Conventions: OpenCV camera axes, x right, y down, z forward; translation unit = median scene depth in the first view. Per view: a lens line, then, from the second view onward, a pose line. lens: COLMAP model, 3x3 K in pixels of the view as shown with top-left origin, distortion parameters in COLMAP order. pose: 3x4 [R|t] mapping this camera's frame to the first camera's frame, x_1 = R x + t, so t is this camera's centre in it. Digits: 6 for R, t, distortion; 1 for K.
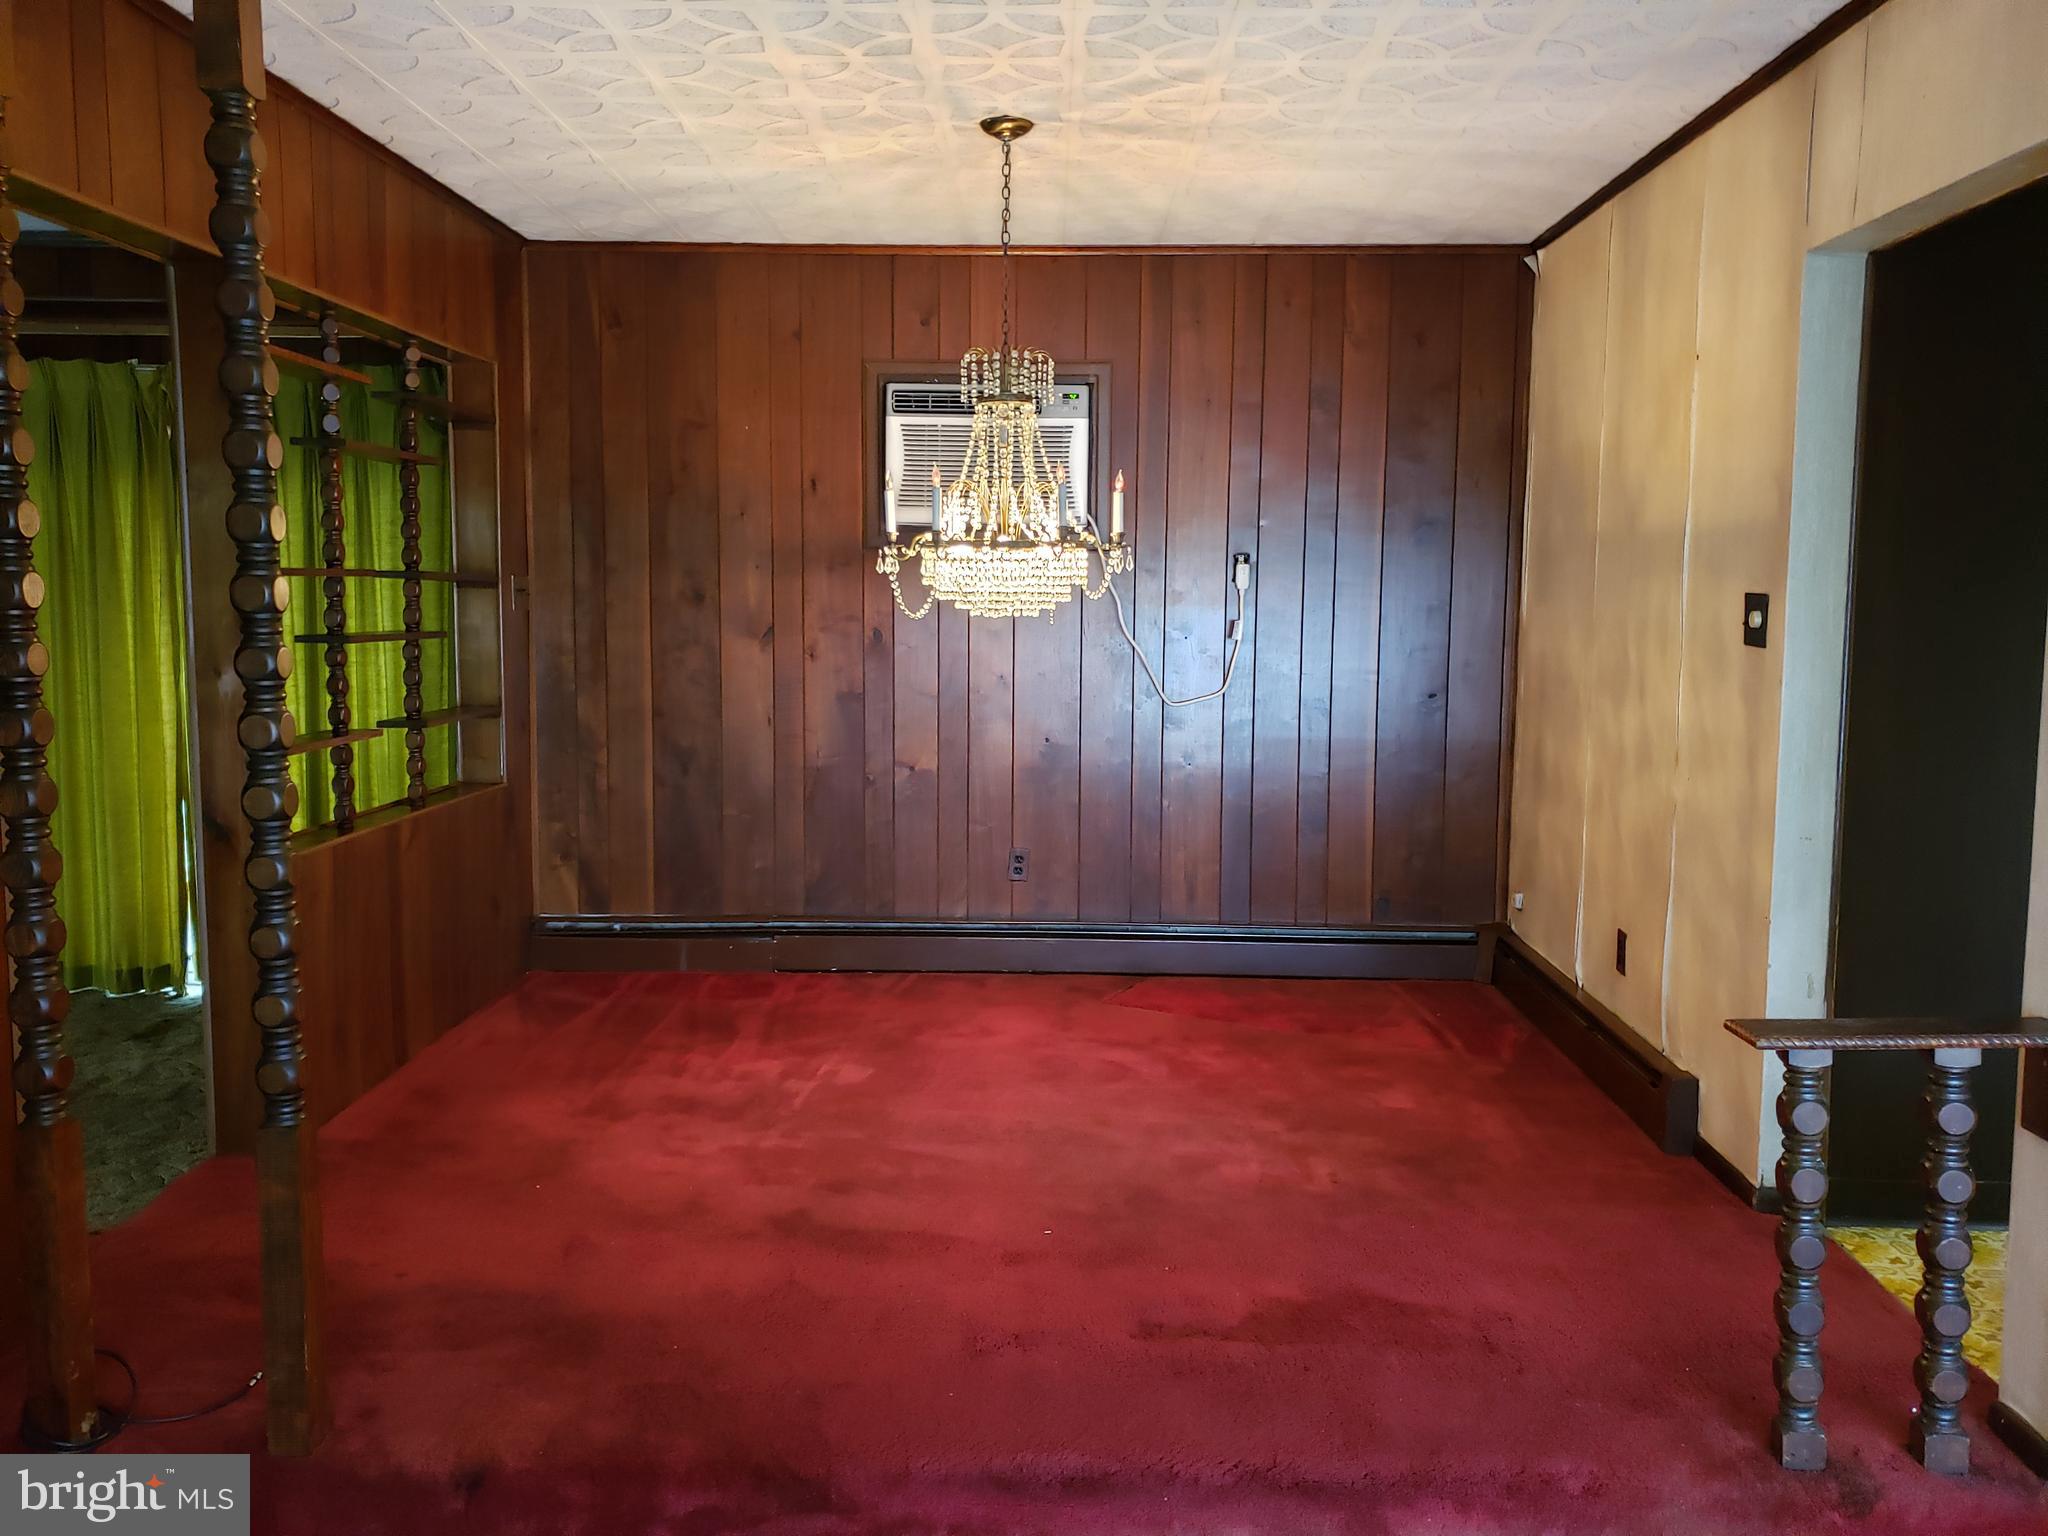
lens RADIAL K [[1606.2, 0, 1012.1], [0, 1606.2, 773.9], [0, 0, 1]] dist [0.047135, -0.038110]
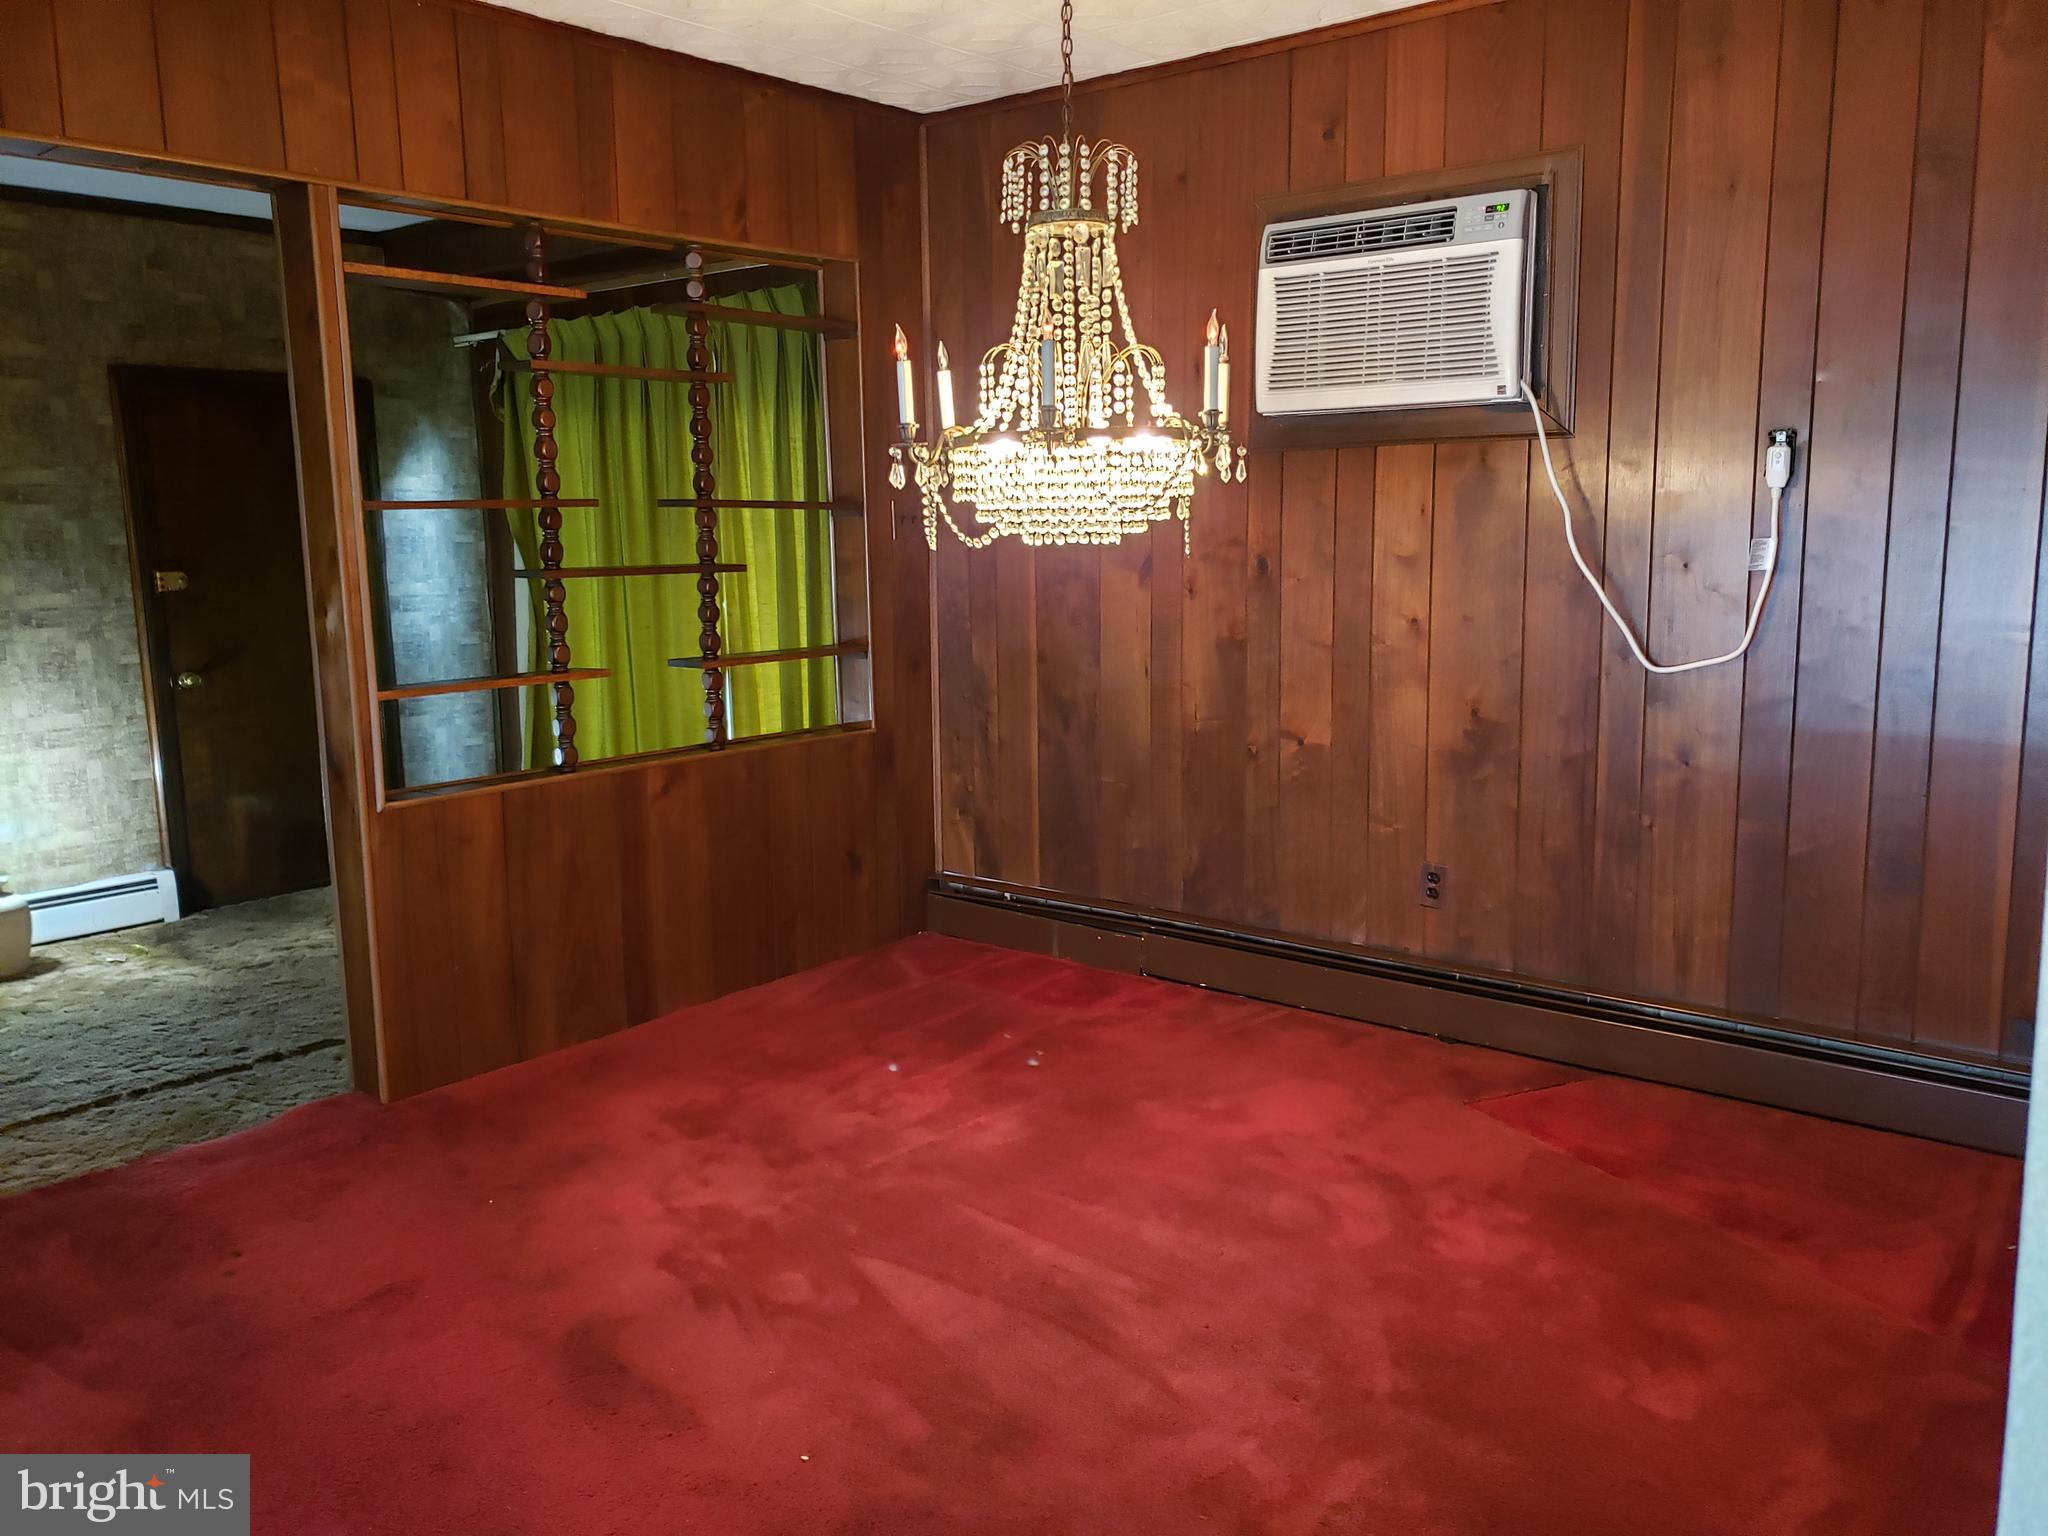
lens RADIAL K [[1606.2, 0, 1011.5], [0, 1606.2, 767.3], [0, 0, 1]] dist [0.047135, -0.038110]
pose [[0.783809, 0.077842, -0.616104, 0.308564], [-0.048054, 0.996741, 0.064799, -0.034701], [0.619140, -0.021183, 0.784995, 0.331278]]
